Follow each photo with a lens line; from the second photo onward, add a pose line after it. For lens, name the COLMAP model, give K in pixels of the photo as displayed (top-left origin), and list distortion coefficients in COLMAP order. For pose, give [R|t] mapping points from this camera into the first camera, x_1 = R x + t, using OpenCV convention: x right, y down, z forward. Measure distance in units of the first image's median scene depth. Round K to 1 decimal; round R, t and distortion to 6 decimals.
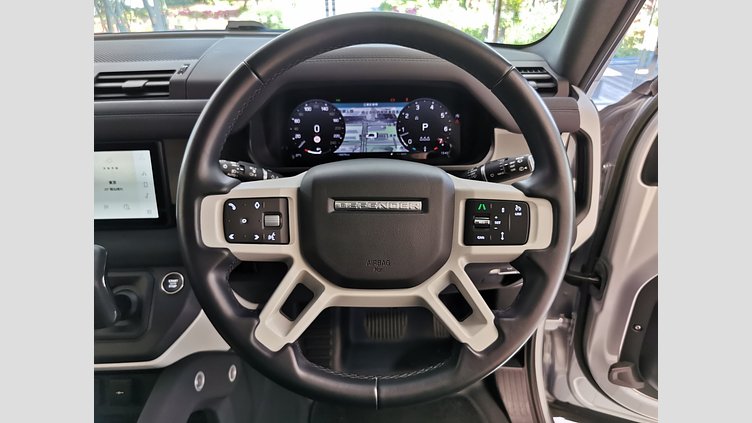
lens RADIAL K [[561.6, 0, 377.4], [0, 561.6, 213.9], [0, 0, 1]] dist [-0.002351, -0.000976]
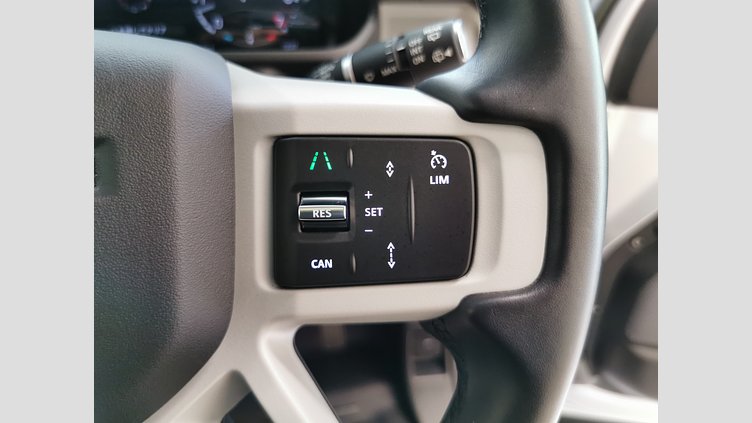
lens RADIAL K [[560.6, 0, 374.7], [0, 560.6, 214.2], [0, 0, 1]] dist [-0.002479, -0.001935]
pose [[0.987097, -0.062659, 0.147358, 0.167959], [0.046891, 0.993029, 0.108145, -0.015559], [-0.153107, -0.099840, 0.983153, 0.694954]]
